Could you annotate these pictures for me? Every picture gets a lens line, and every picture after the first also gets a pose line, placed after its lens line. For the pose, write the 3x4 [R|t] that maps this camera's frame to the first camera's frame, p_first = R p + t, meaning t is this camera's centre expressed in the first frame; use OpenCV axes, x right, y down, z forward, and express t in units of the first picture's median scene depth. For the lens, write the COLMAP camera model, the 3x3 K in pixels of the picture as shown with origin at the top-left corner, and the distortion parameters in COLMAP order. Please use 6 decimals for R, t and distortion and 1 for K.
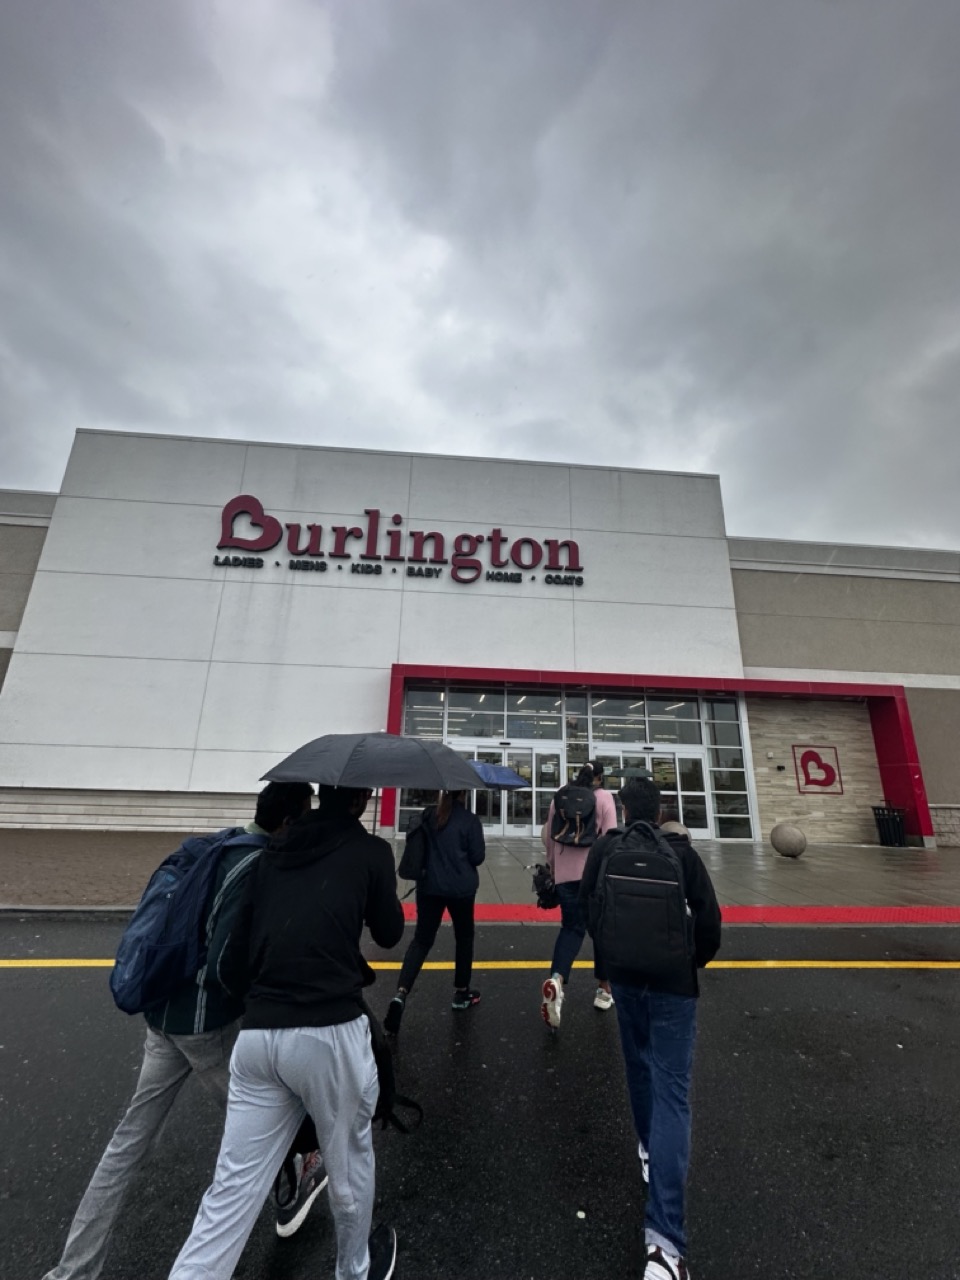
lens RADIAL K [[521.6, 0, 480.0], [0, 521.6, 640.0], [0, 0, 1]] dist [-0.001029, -0.000164]
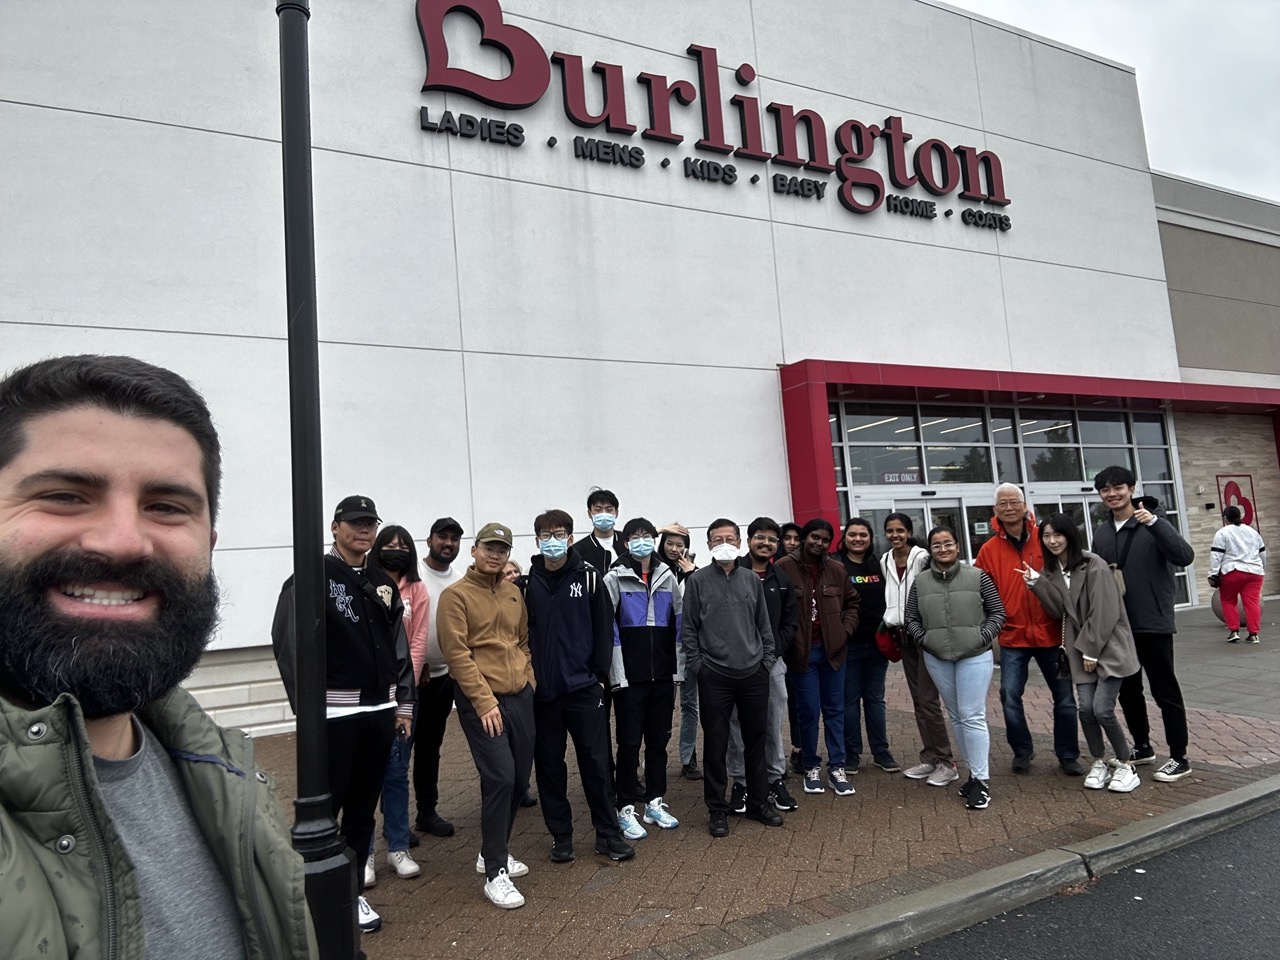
lens RADIAL K [[873.4, 0, 640.0], [0, 873.4, 480.0], [0, 0, 1]] dist [0.072977, -0.104964]
pose [[0.916358, -0.048346, 0.397430, -0.629734], [-0.018335, 0.986573, 0.162287, 0.022534], [-0.399940, -0.156000, 0.903168, 0.202948]]
